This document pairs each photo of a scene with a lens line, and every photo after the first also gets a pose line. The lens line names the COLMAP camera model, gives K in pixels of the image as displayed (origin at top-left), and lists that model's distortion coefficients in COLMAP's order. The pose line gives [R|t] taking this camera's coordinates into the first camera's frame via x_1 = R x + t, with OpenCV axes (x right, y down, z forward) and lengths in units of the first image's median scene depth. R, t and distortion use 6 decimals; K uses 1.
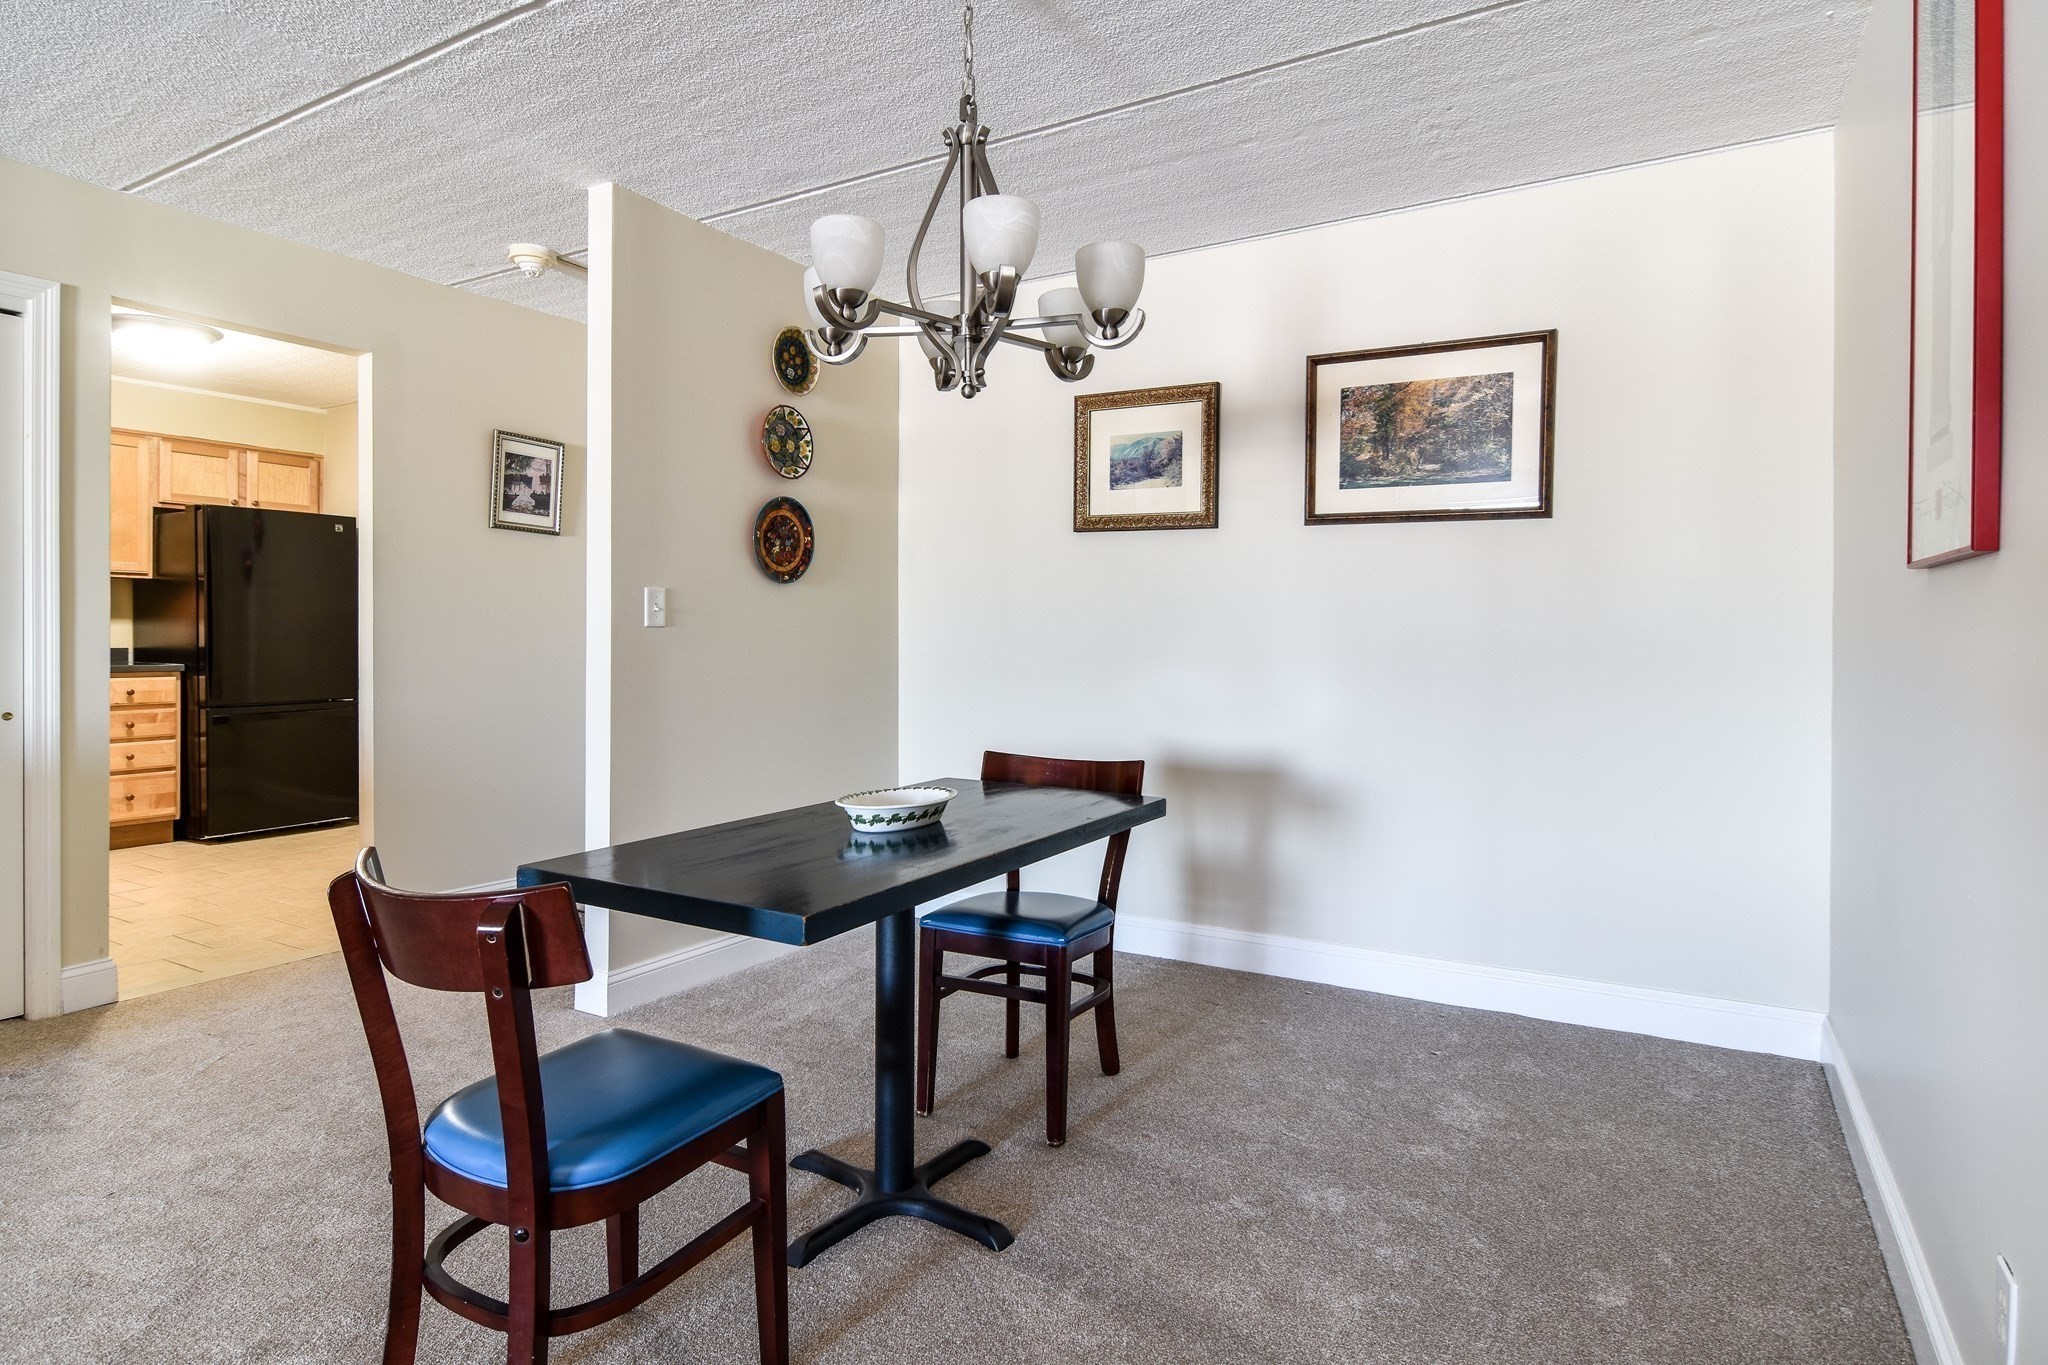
lens RADIAL K [[1110.4, 0, 1040.3], [0, 1110.4, 651.3], [0, 0, 1]] dist [0.011850, -0.005974]
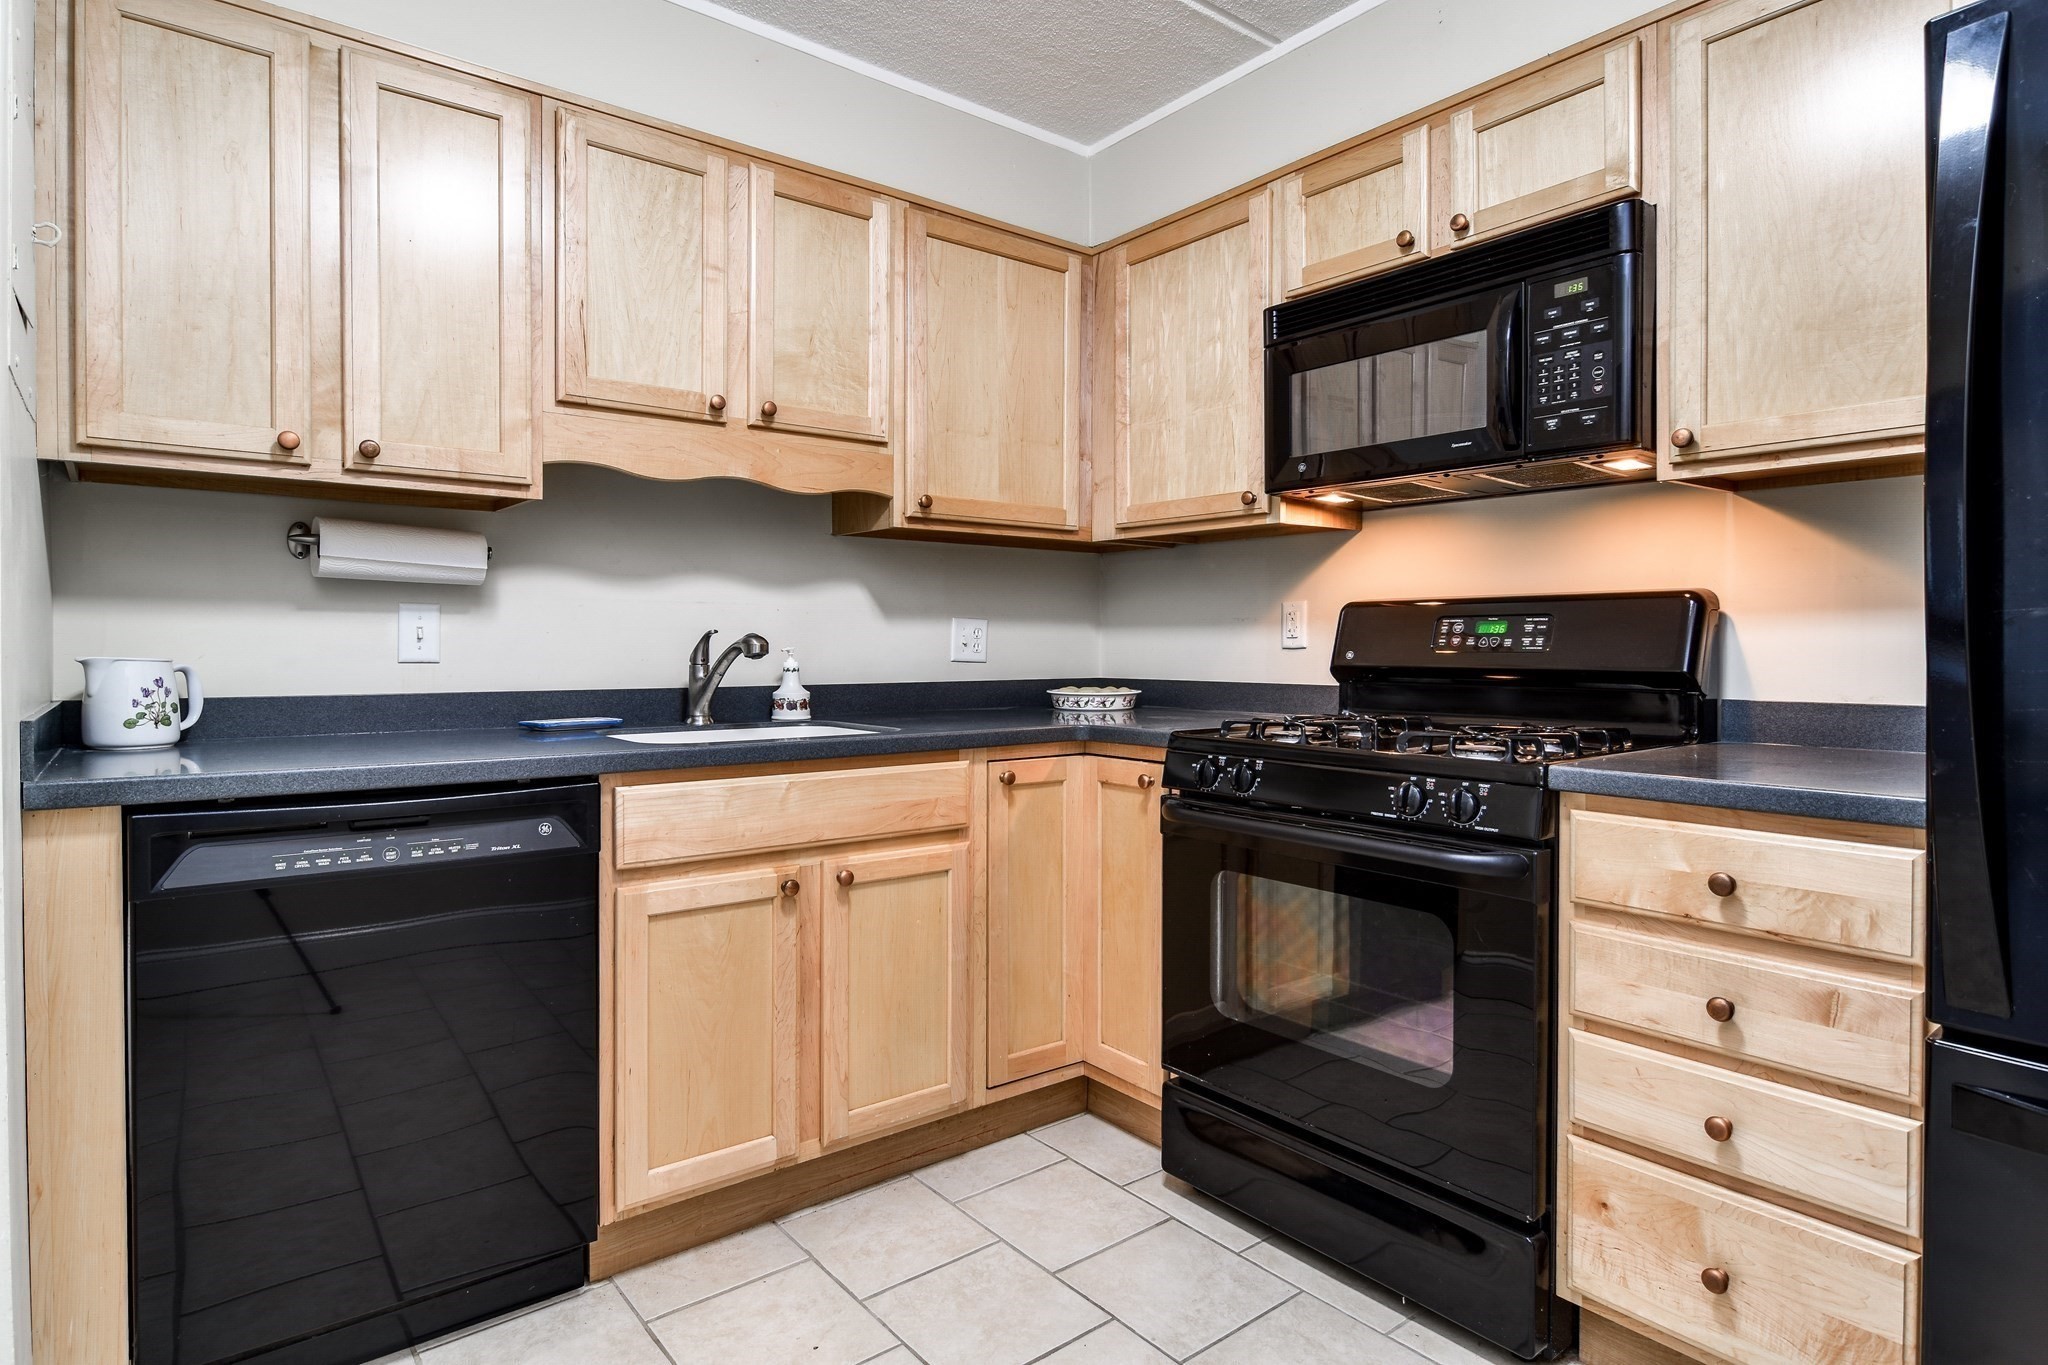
lens RADIAL K [[1110.4, 0, 1031.6], [0, 1110.4, 669.5], [0, 0, 1]] dist [0.011850, -0.005974]
pose [[-0.341234, 0.012940, -0.939889, -0.501366], [-0.021399, 0.999539, 0.021530, -0.014776], [0.939735, 0.027459, -0.340800, 0.908065]]
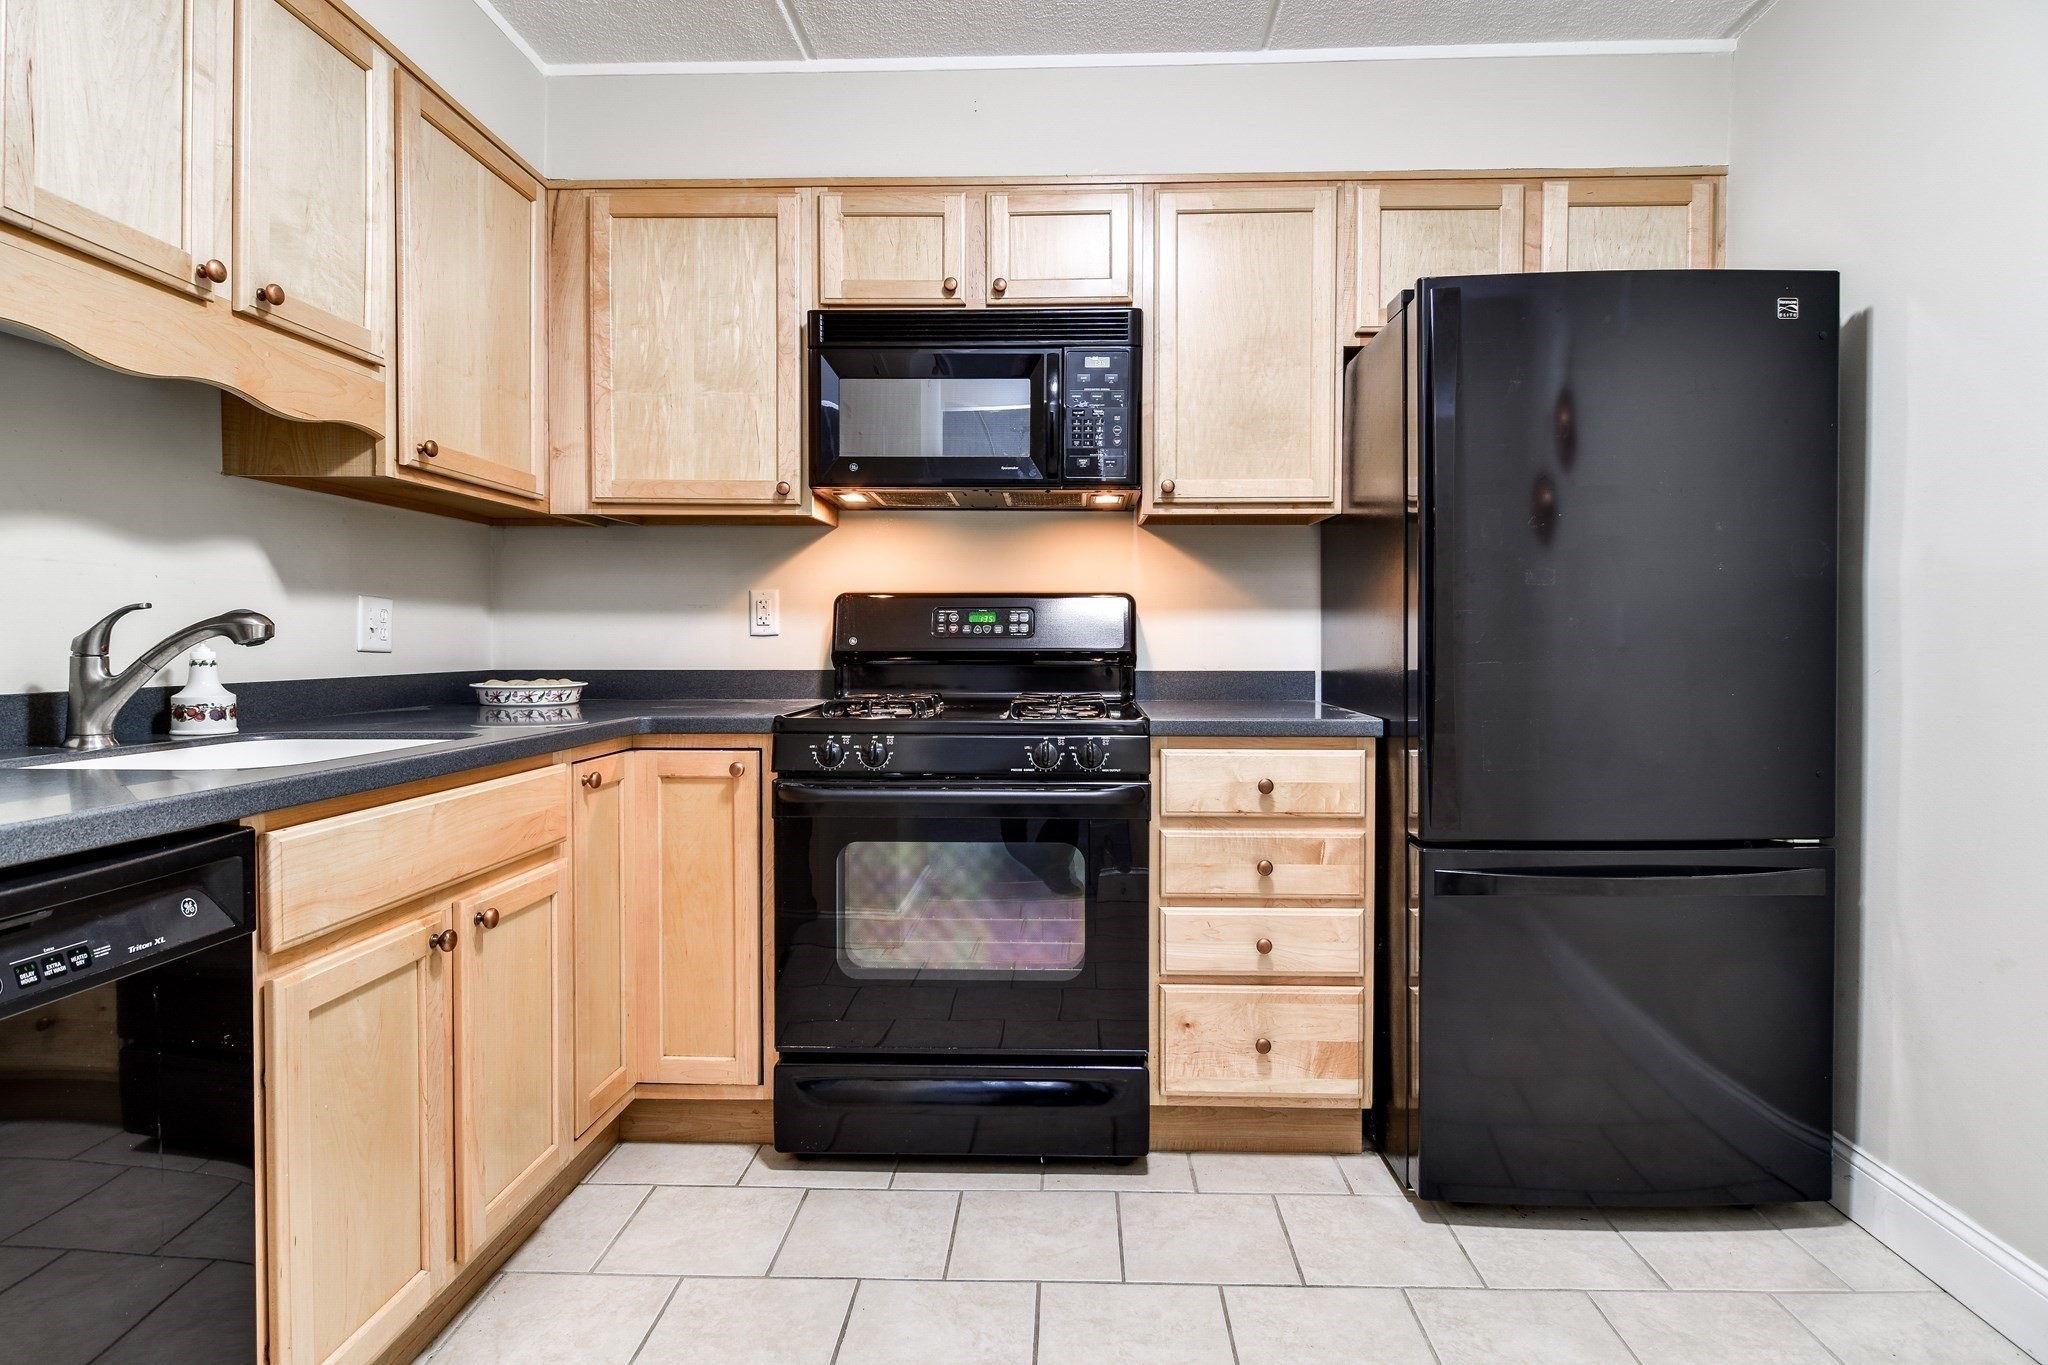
lens RADIAL K [[1110.4, 0, 1065.8], [0, 1110.4, 672.6], [0, 0, 1]] dist [0.011850, -0.005974]
pose [[0.508457, 0.018432, -0.860890, -0.495118], [-0.013677, 0.999818, 0.013328, -0.007815], [0.860979, 0.004998, 0.508616, 0.714142]]
